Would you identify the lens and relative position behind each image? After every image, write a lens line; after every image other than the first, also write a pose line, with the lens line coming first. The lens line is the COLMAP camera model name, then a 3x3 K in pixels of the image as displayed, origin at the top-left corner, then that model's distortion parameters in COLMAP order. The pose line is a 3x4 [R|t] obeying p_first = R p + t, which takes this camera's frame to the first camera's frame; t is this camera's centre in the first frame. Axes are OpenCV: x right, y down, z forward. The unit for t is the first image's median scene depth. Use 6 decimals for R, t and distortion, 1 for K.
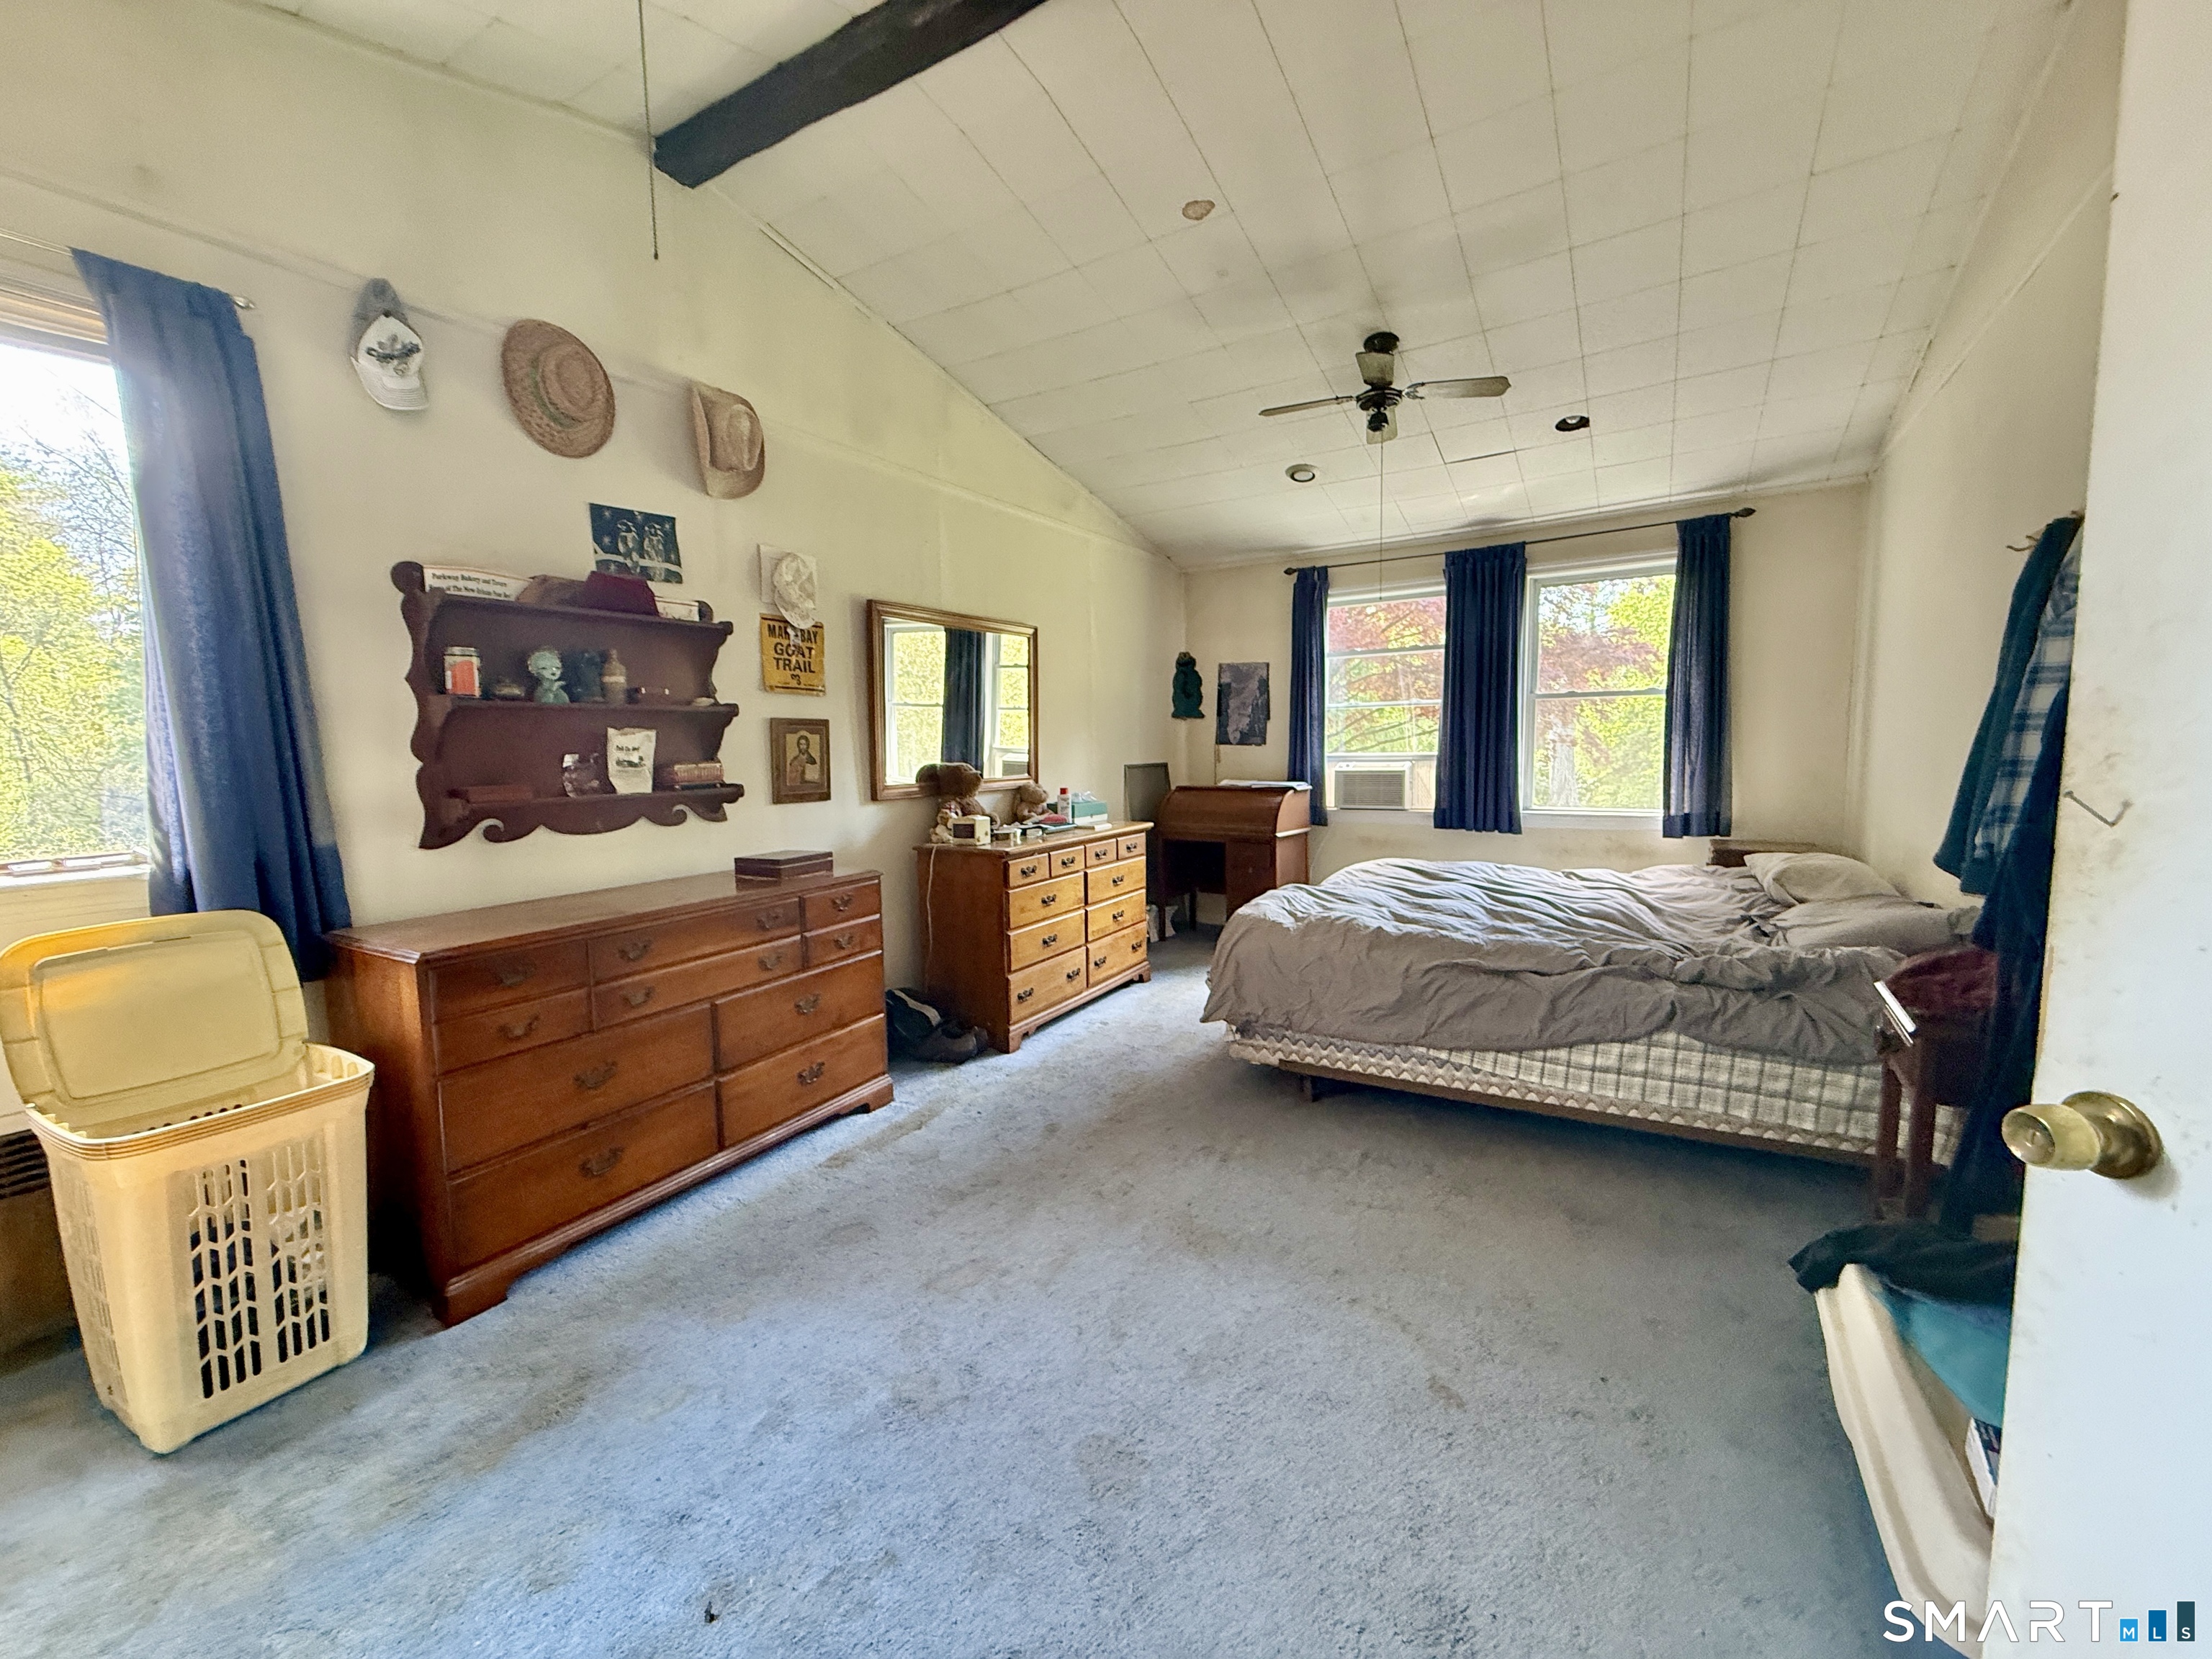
lens RADIAL K [[876.3, 0, 1106.1], [0, 876.3, 823.6], [0, 0, 1]] dist [0.000130, 0.001053]
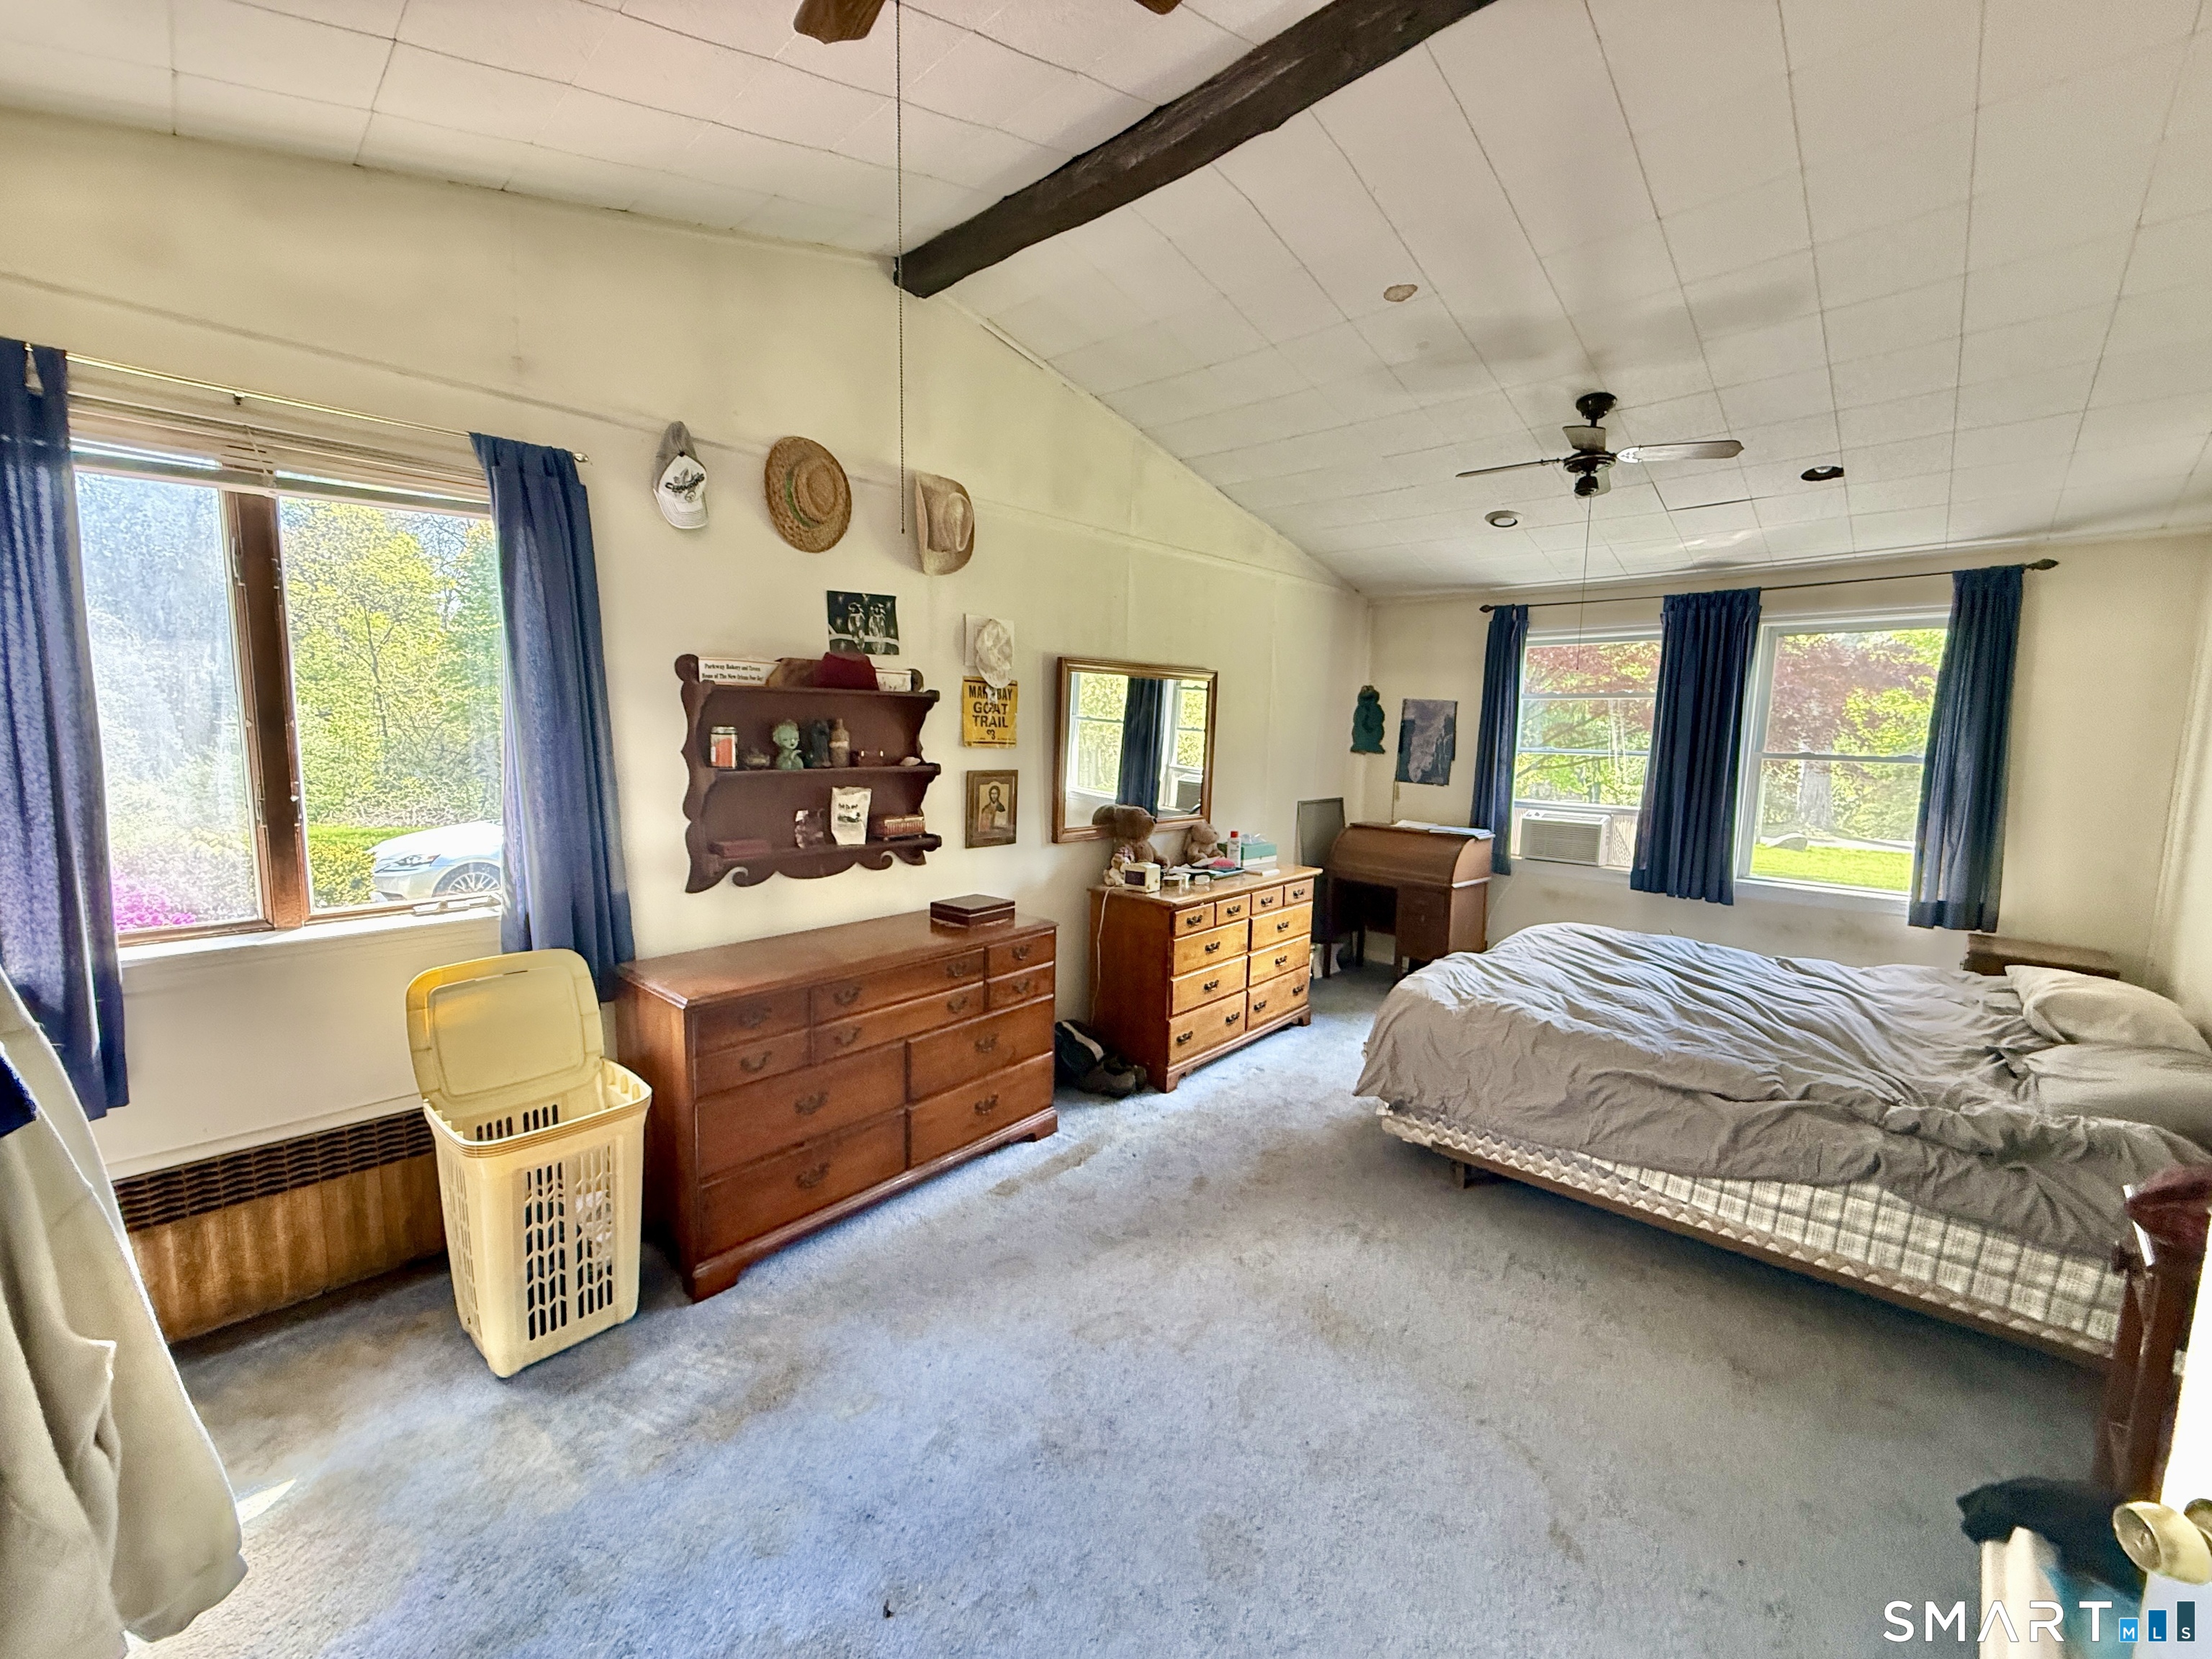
lens RADIAL K [[876.3, 0, 1109.8], [0, 876.3, 827.9], [0, 0, 1]] dist [0.000130, 0.001053]
pose [[0.979466, 0.058660, -0.192887, 0.011462], [-0.054317, 0.998138, 0.027736, -0.122035], [0.194155, -0.016689, 0.980829, -0.060525]]
